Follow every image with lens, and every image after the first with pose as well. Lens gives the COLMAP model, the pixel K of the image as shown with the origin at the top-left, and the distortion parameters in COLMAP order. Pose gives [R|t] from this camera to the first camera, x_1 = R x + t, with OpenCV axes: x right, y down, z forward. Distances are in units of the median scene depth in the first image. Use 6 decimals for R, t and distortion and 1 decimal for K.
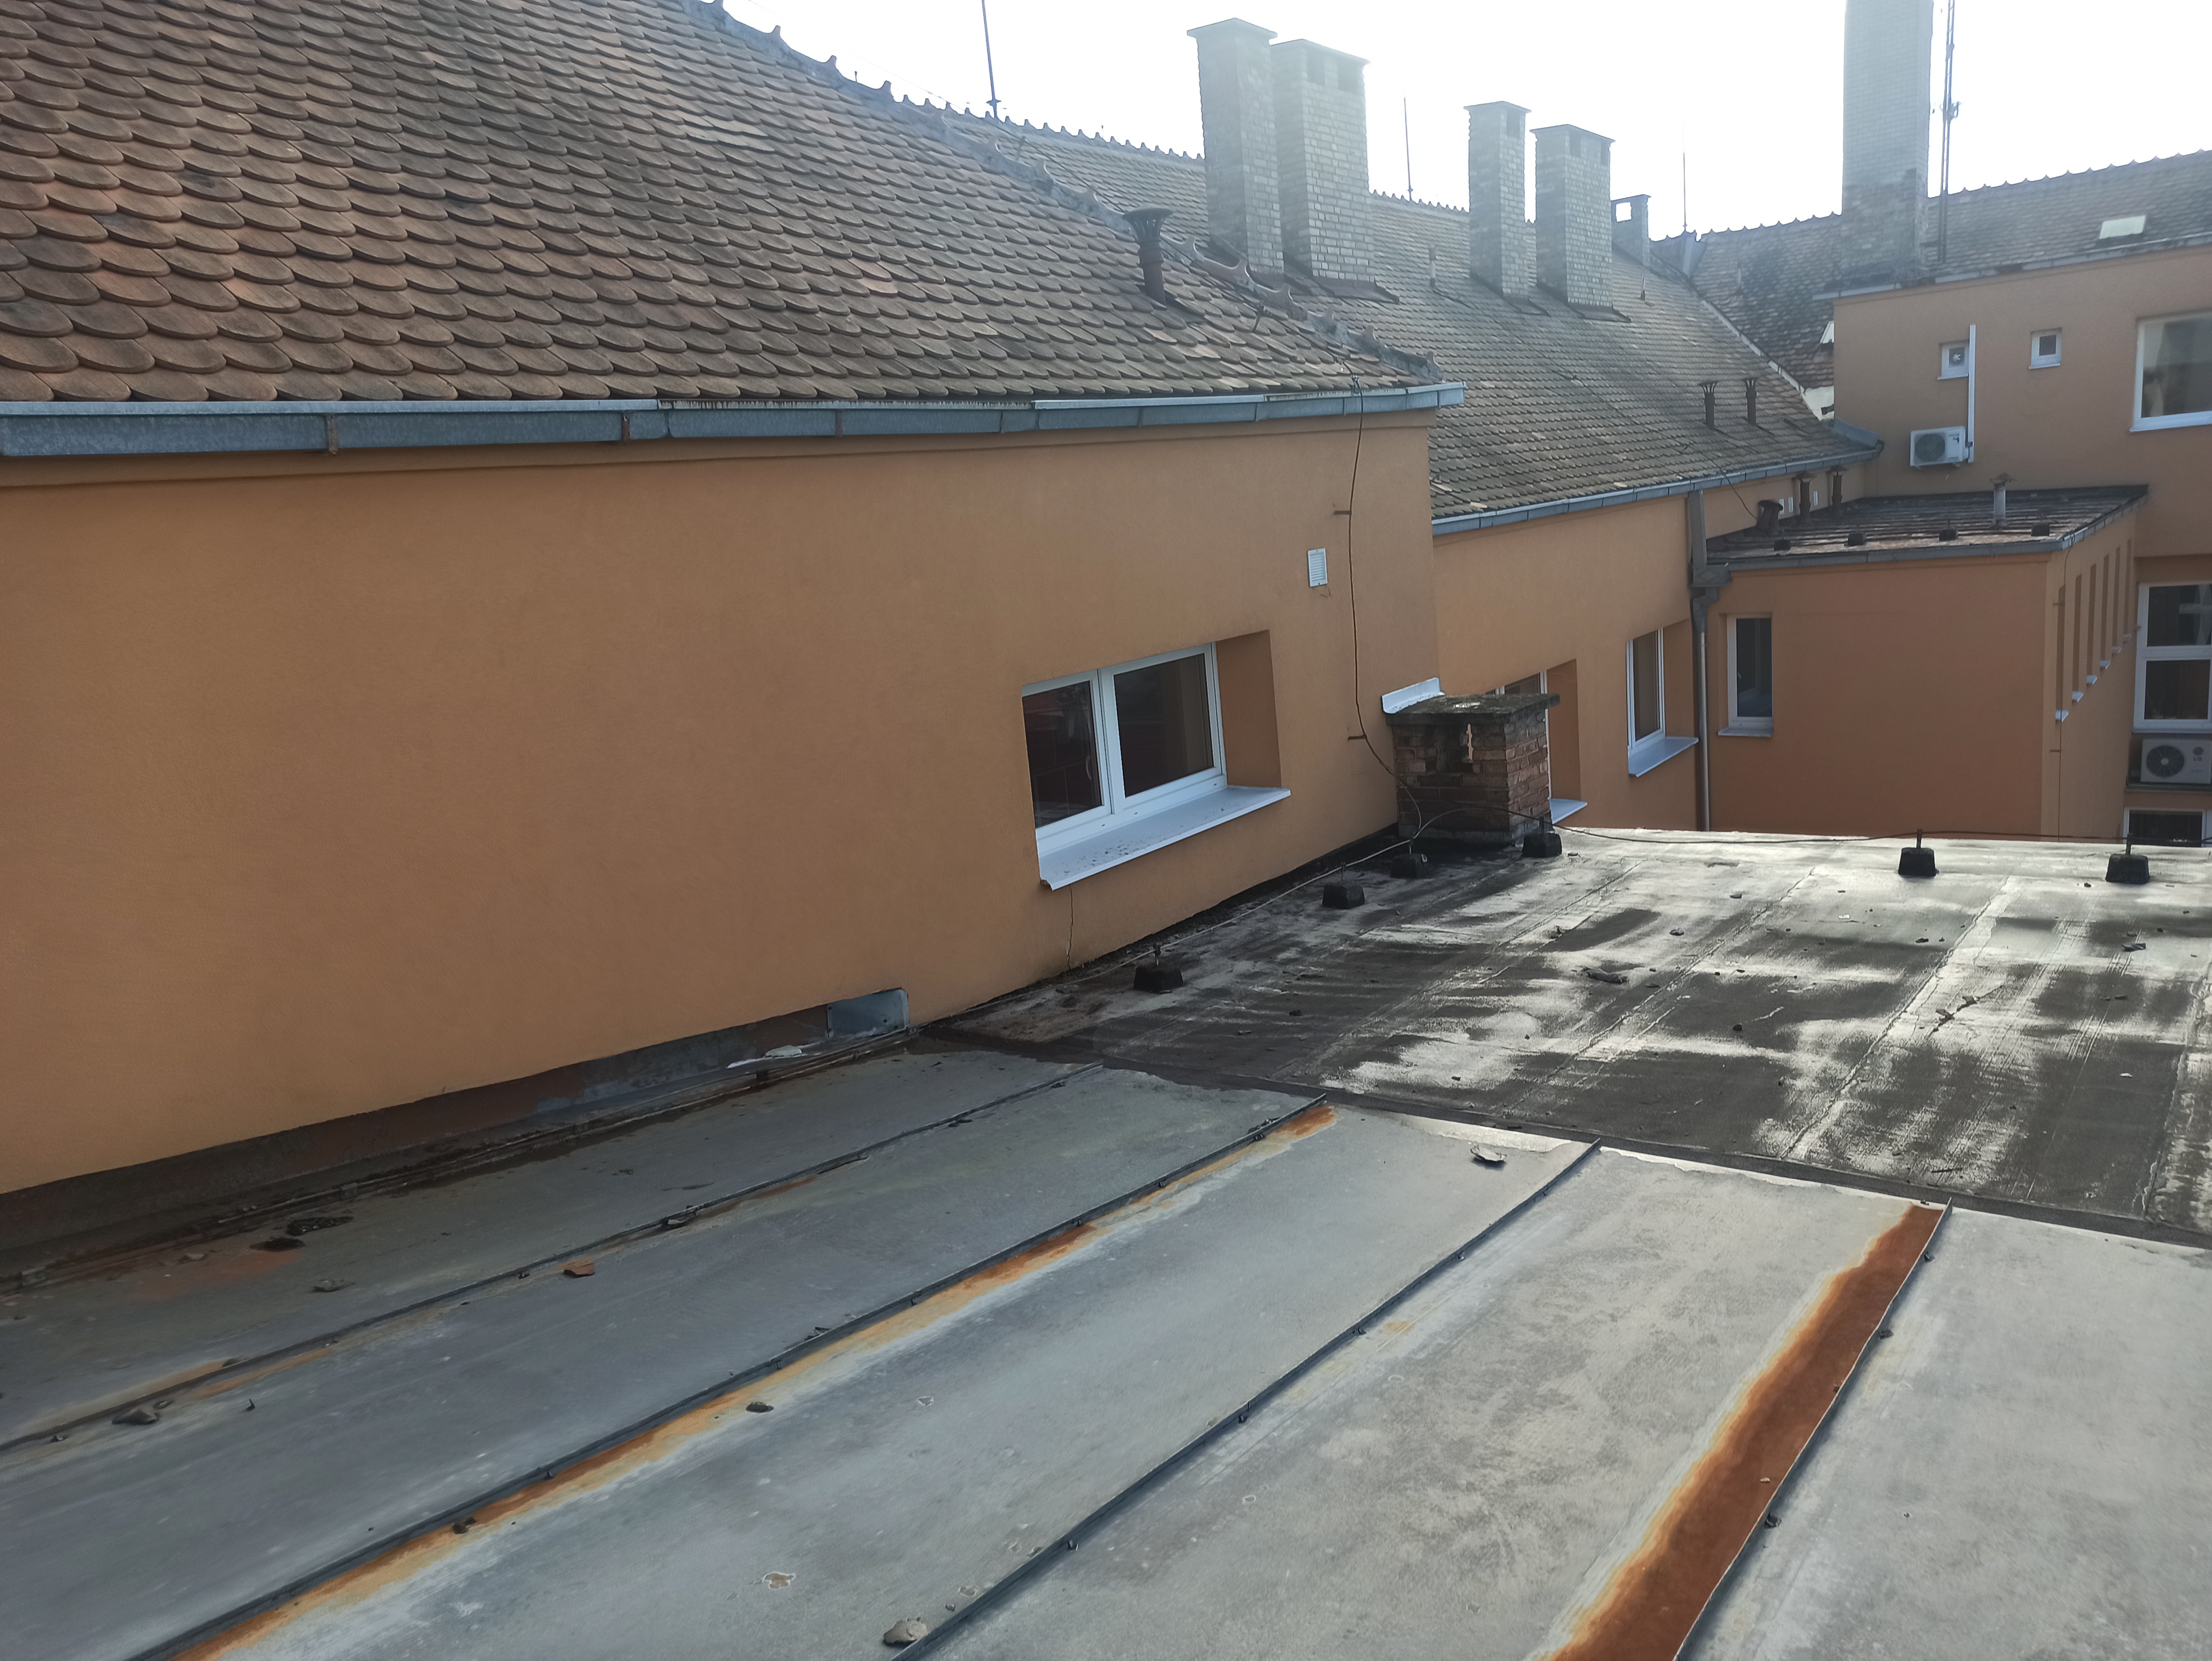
lens RADIAL K [[1622.1, 0, 1140.8], [0, 1622.1, 834.5], [0, 0, 1]] dist [0.081801, -0.068046]
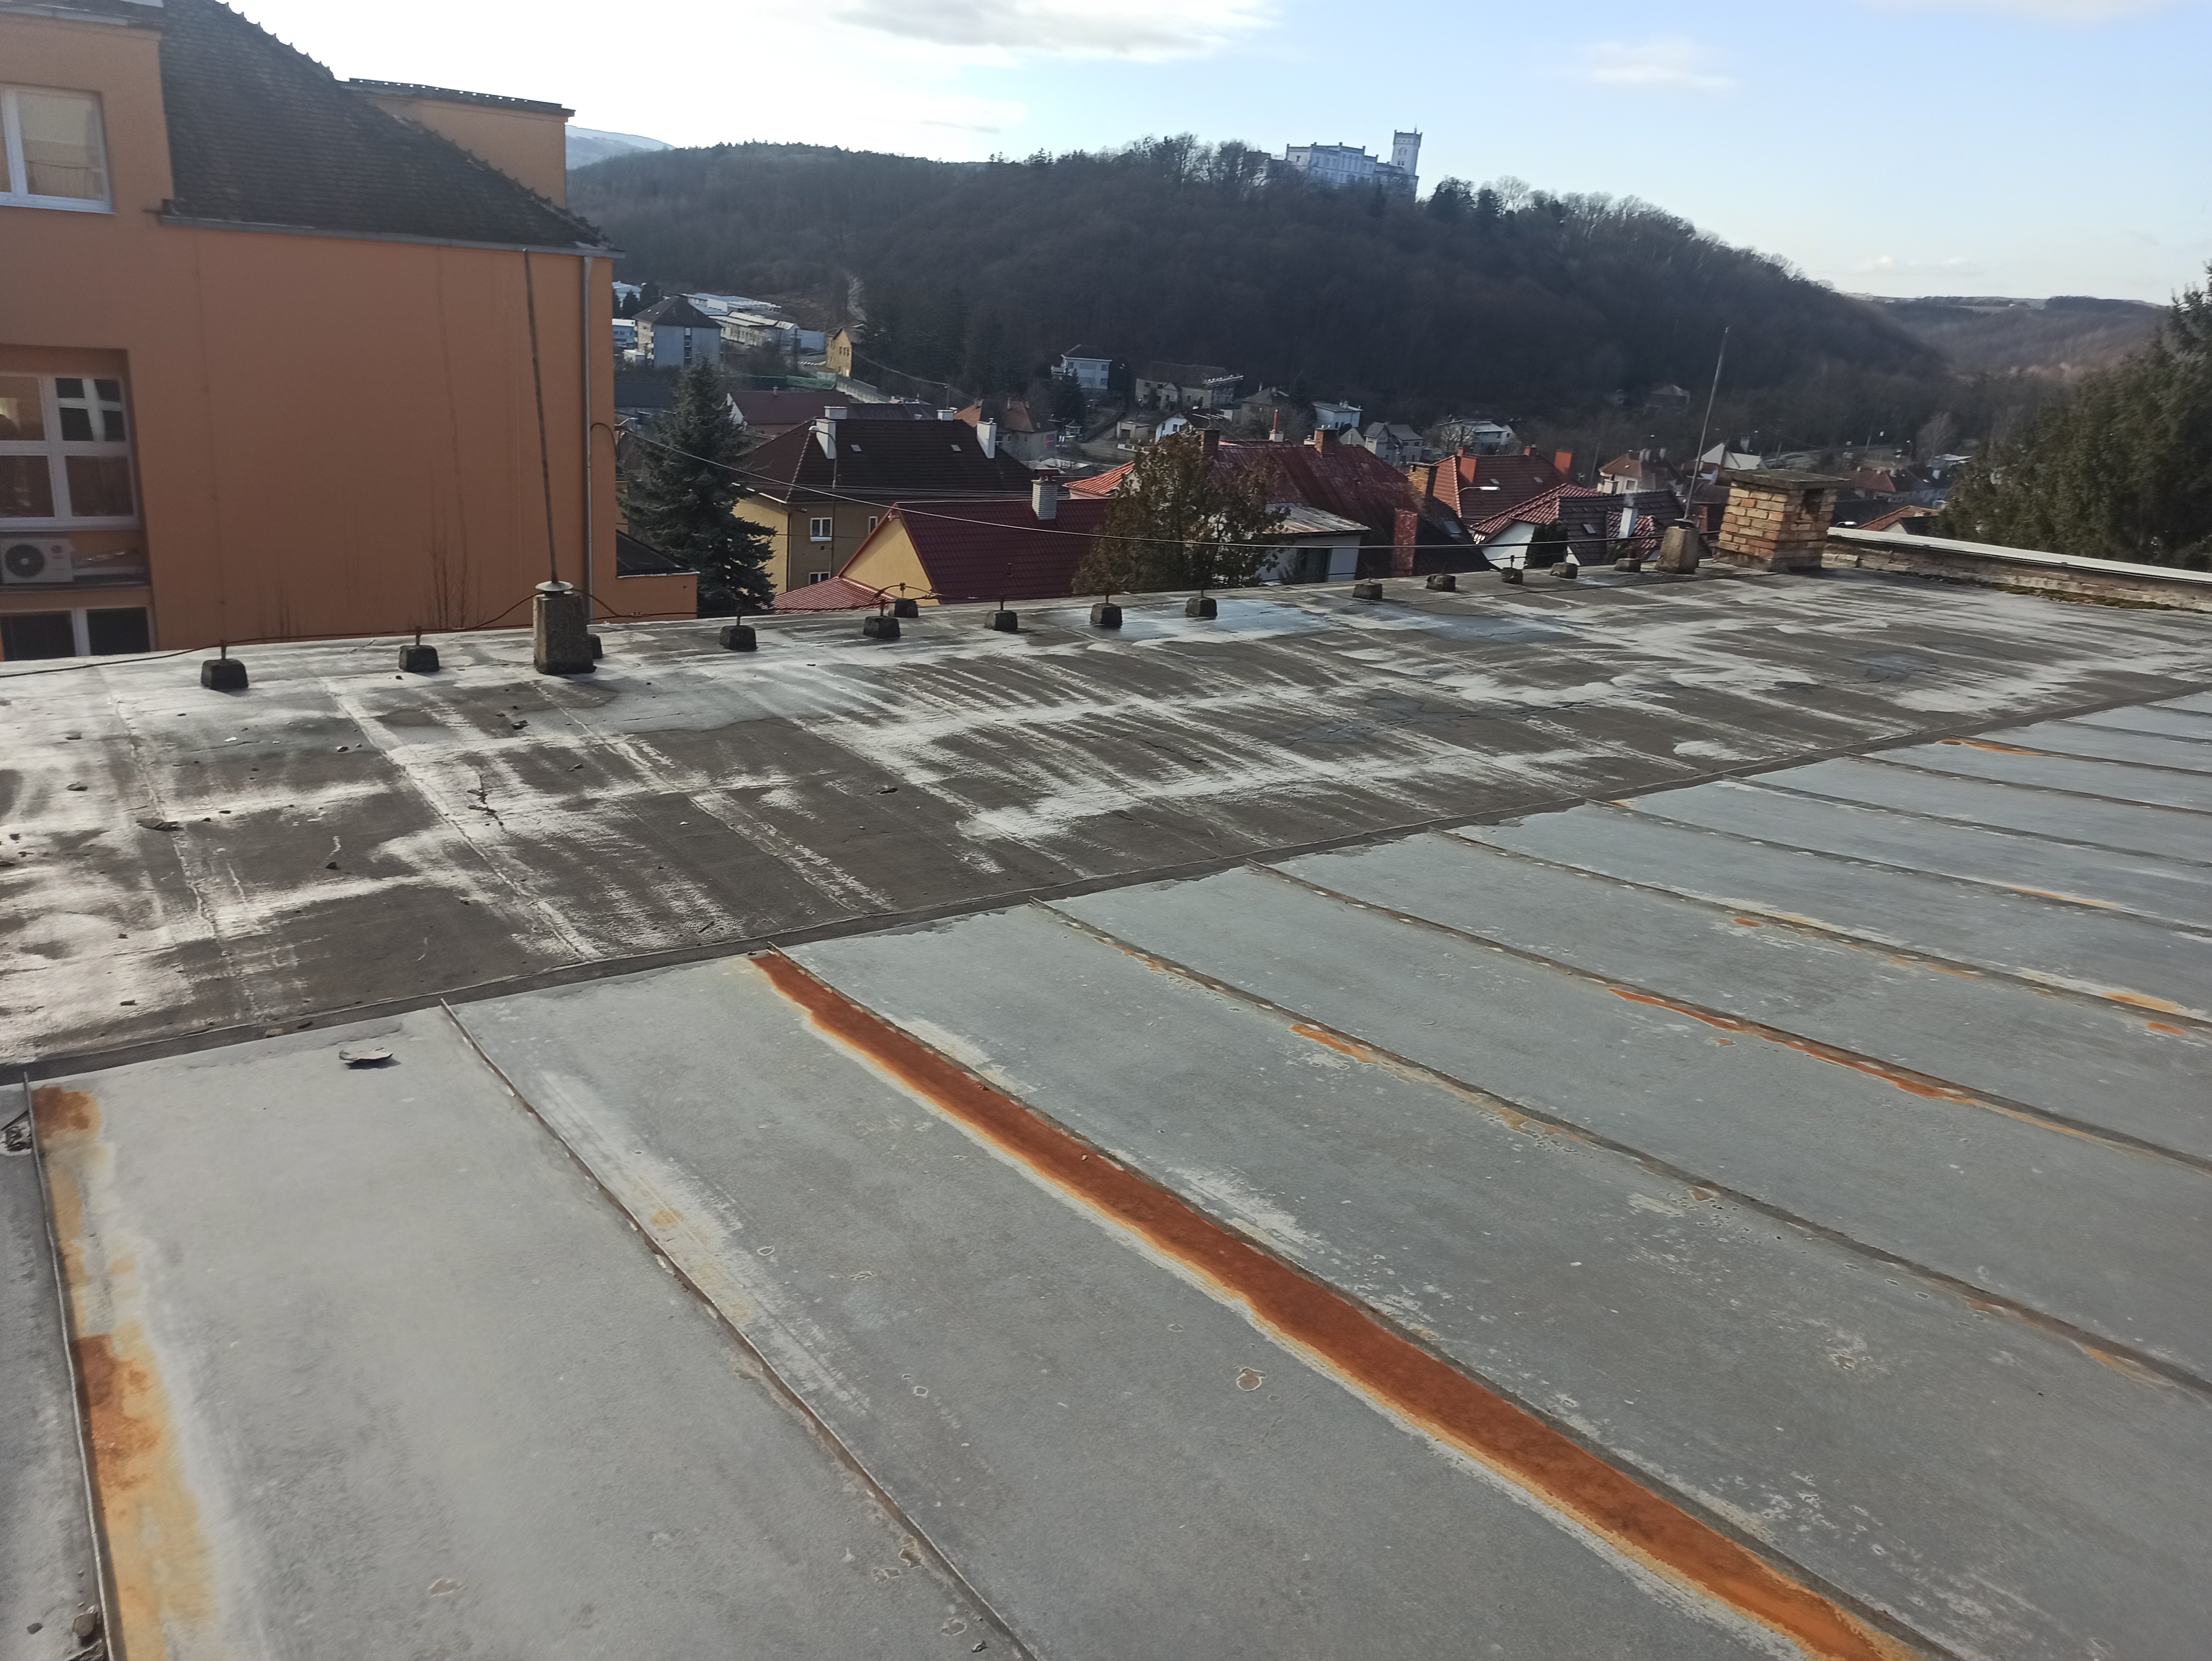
lens RADIAL K [[1593.8, 0, 1101.4], [0, 1593.8, 837.8], [0, 0, 1]] dist [0.061291, -0.048751]
pose [[0.342506, -0.204255, 0.917044, -0.259670], [0.086346, 0.978794, 0.185759, -0.023363], [-0.935539, 0.015559, 0.352880, 0.226274]]
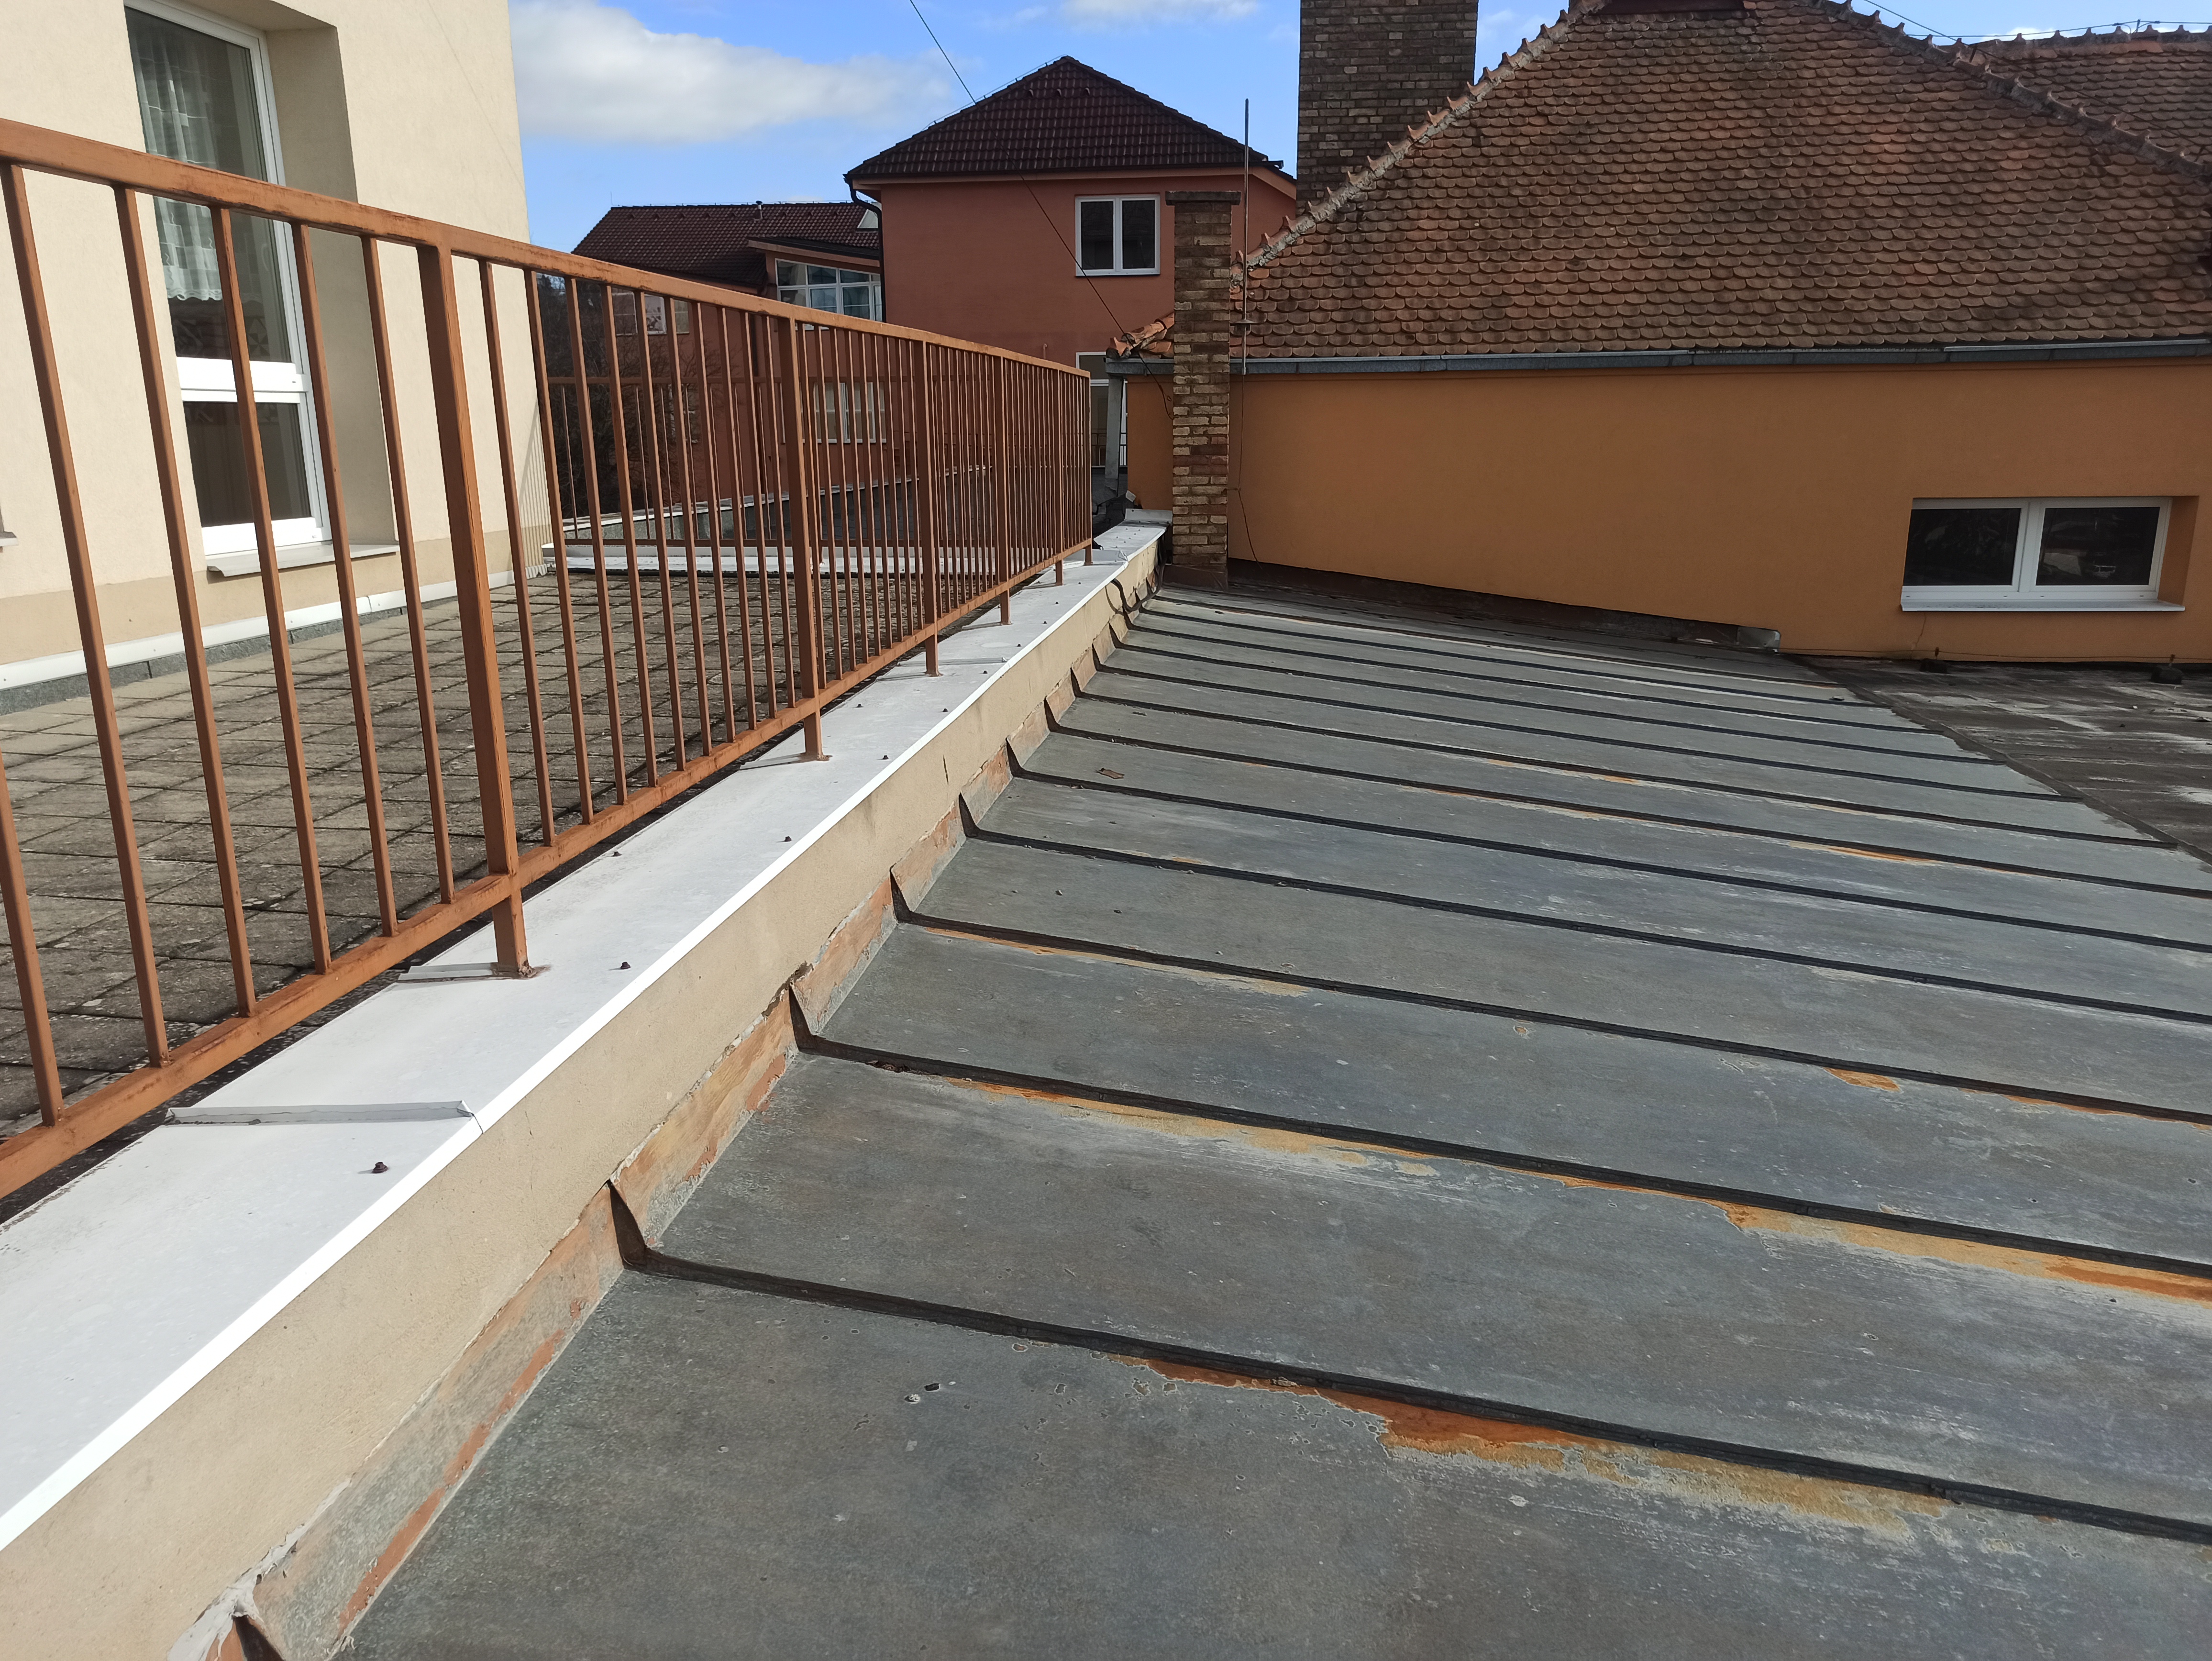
lens RADIAL K [[1681.1, 0, 1101.5], [0, 1681.1, 854.1], [0, 0, 1]] dist [0.025419, 0.008089]
pose [[0.476894, 0.303806, -0.824787, 1.153545], [-0.213373, 0.950312, 0.226670, 0.055724], [0.852669, 0.067890, 0.518022, -0.757954]]
